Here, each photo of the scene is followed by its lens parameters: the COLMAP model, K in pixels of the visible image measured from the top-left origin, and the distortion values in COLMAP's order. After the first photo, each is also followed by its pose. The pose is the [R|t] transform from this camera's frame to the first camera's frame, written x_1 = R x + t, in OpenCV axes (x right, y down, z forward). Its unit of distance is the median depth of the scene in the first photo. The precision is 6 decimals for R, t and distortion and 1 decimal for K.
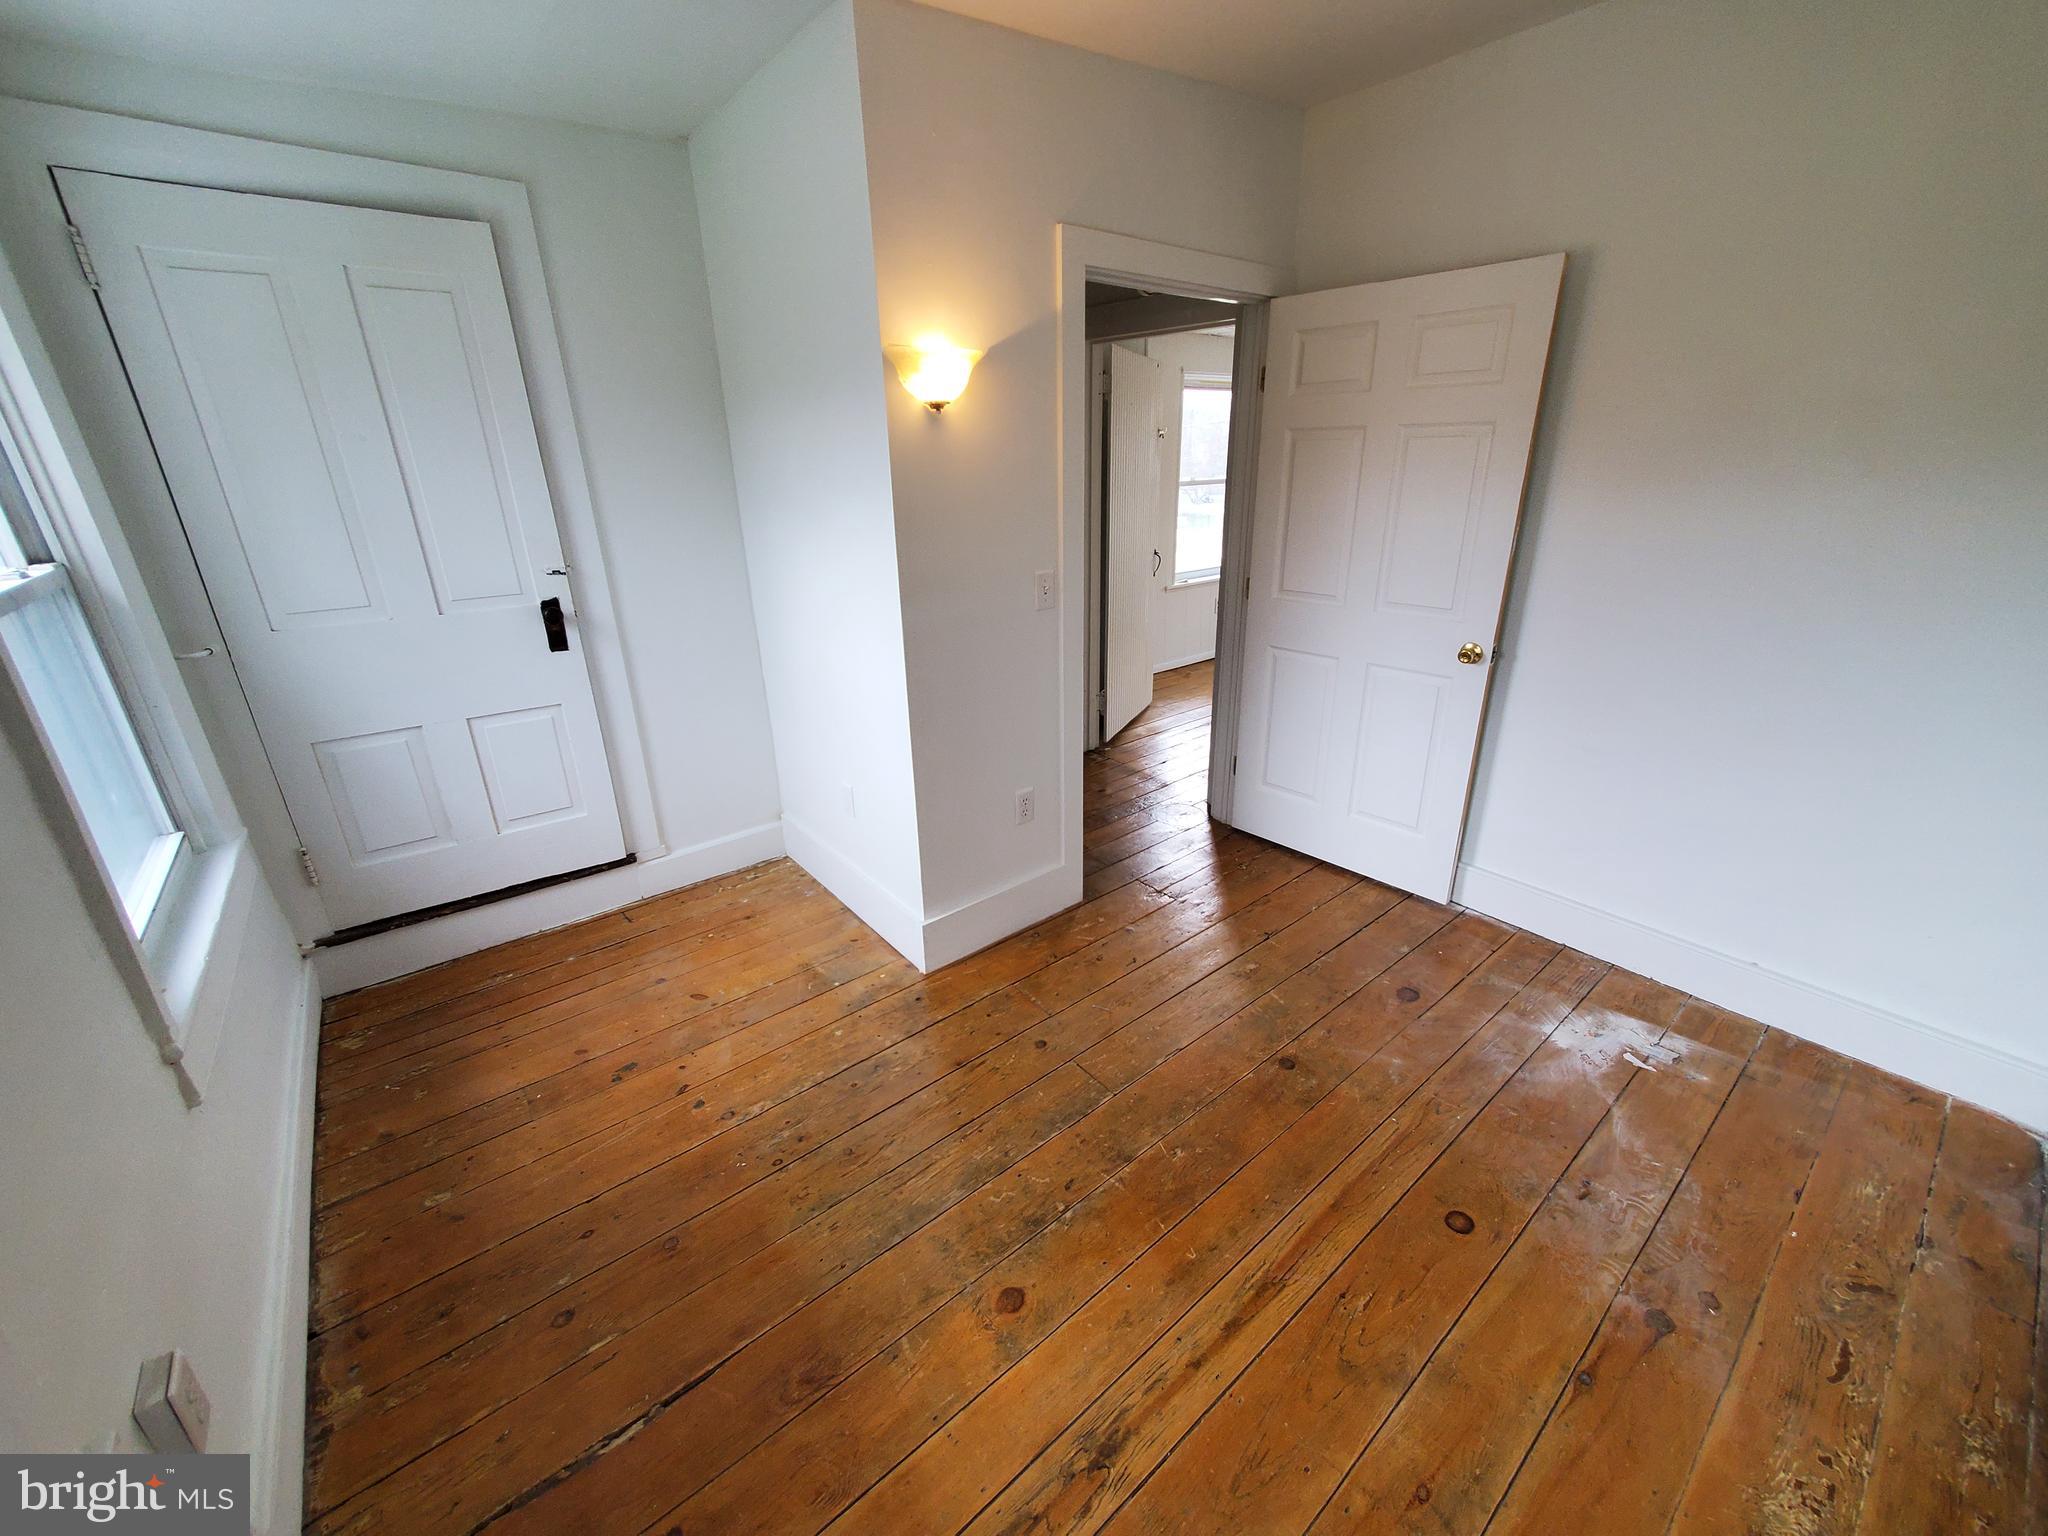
lens RADIAL K [[816.7, 0, 1021.6], [0, 816.7, 764.3], [0, 0, 1]] dist [0.000138, 0.000420]
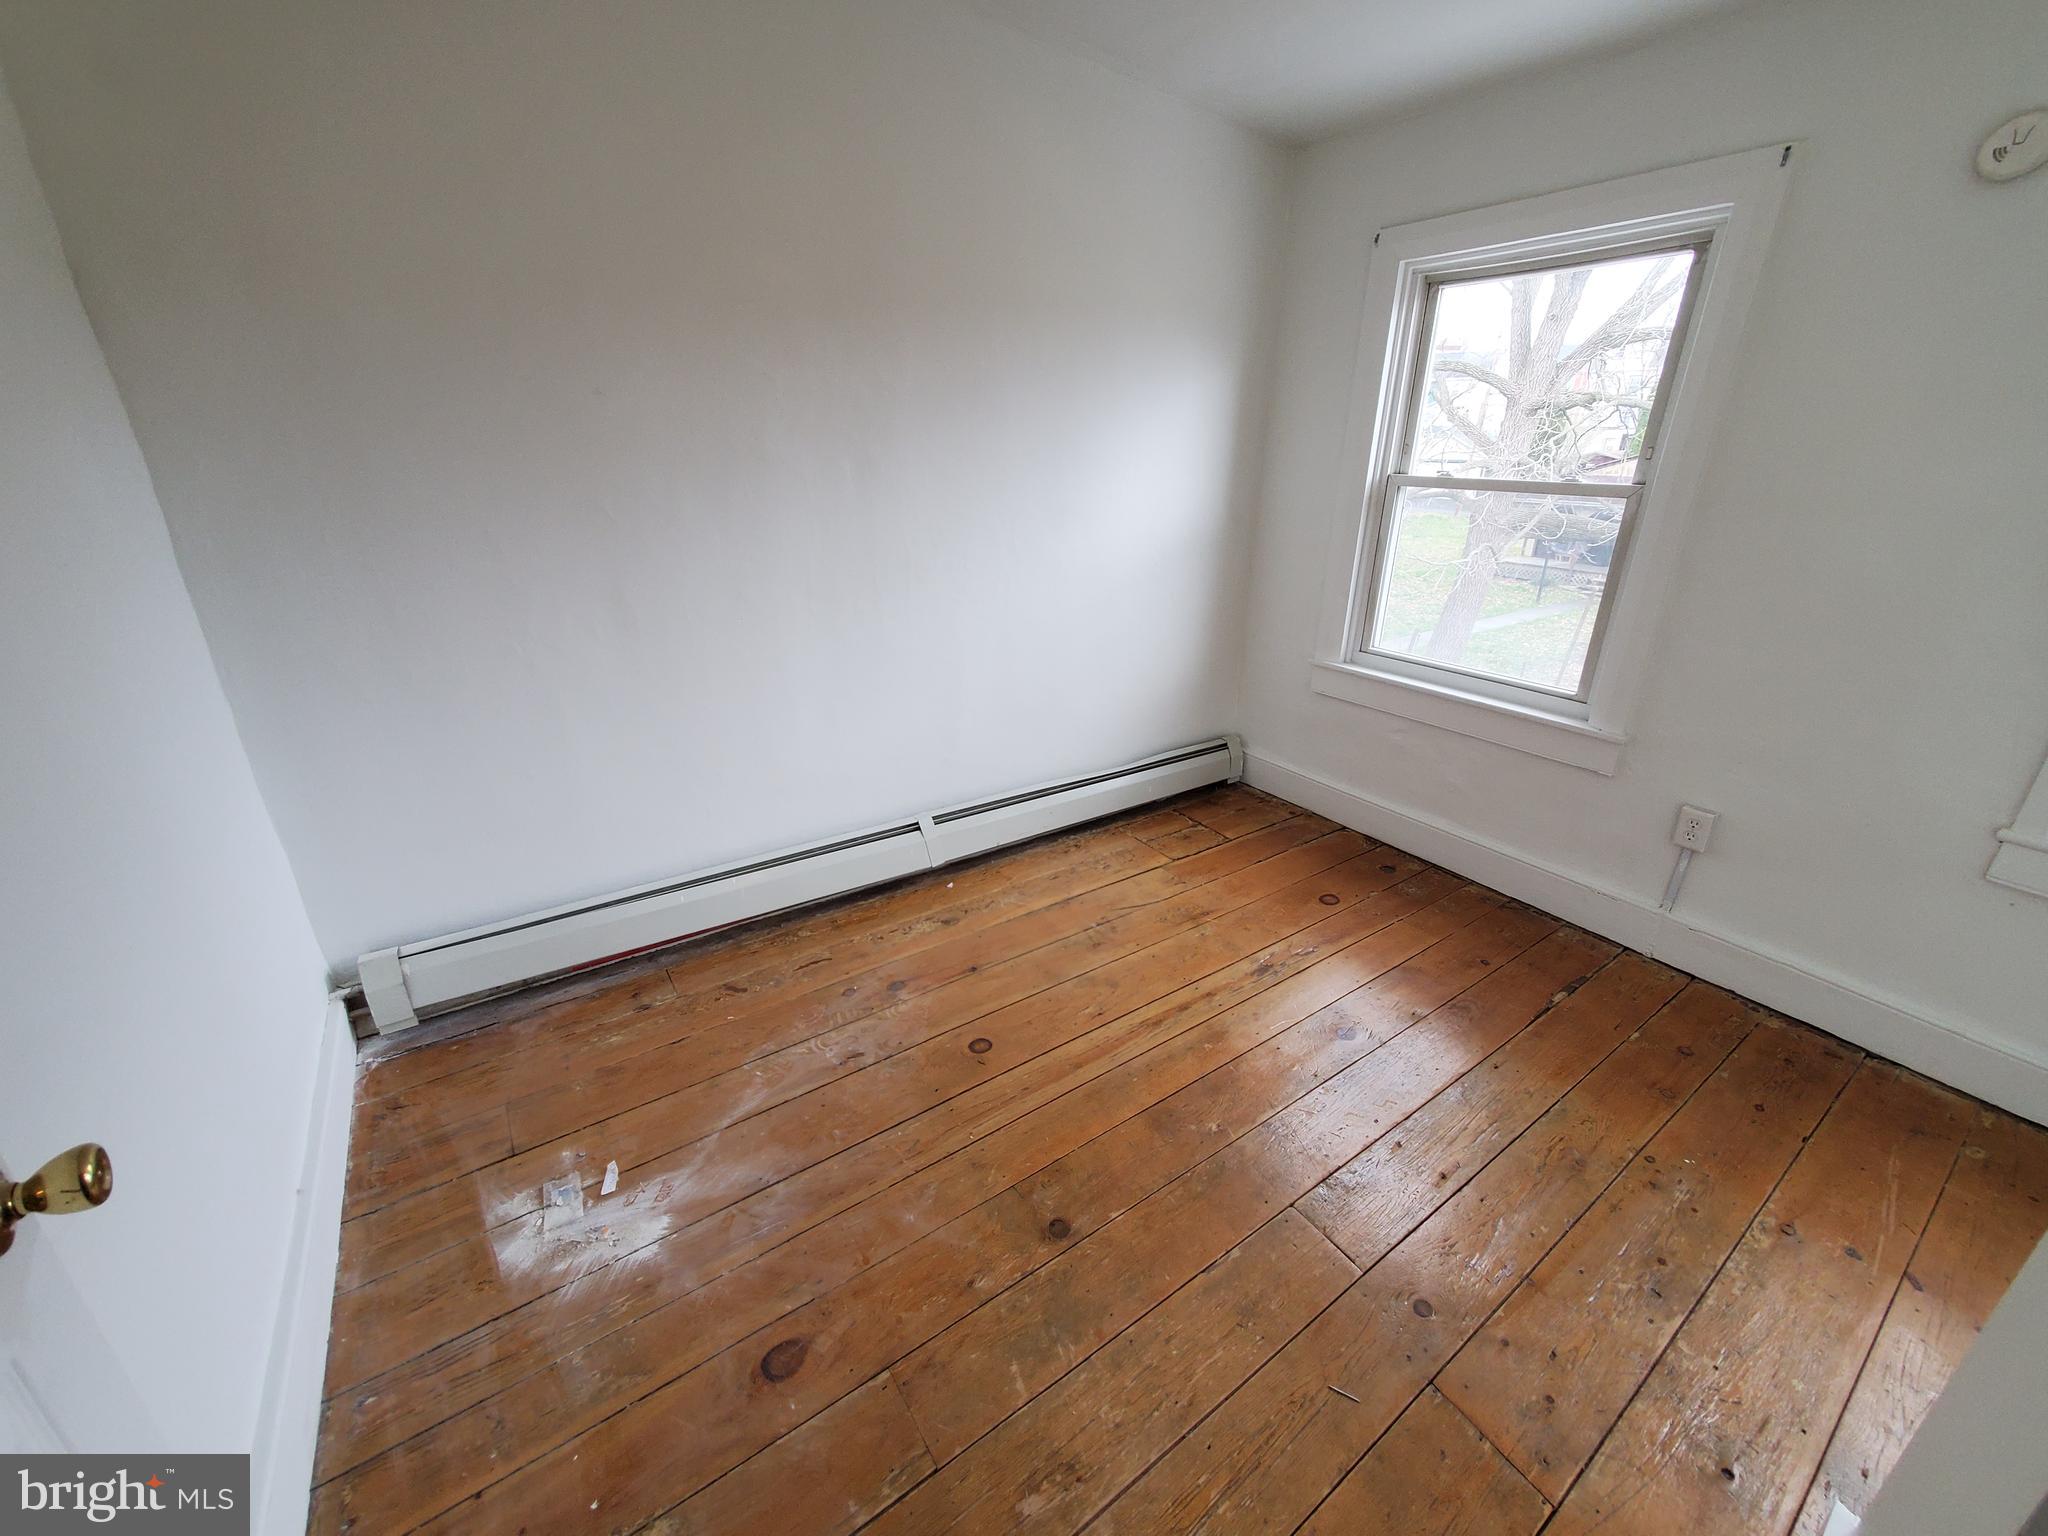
lens RADIAL K [[816.7, 0, 1021.6], [0, 816.7, 764.3], [0, 0, 1]] dist [0.000138, 0.000420]
pose [[-0.997163, -0.027669, 0.070008, 0.334132], [0.026589, 0.740593, 0.671428, -0.451416], [-0.070425, 0.671384, -0.737756, 1.323615]]
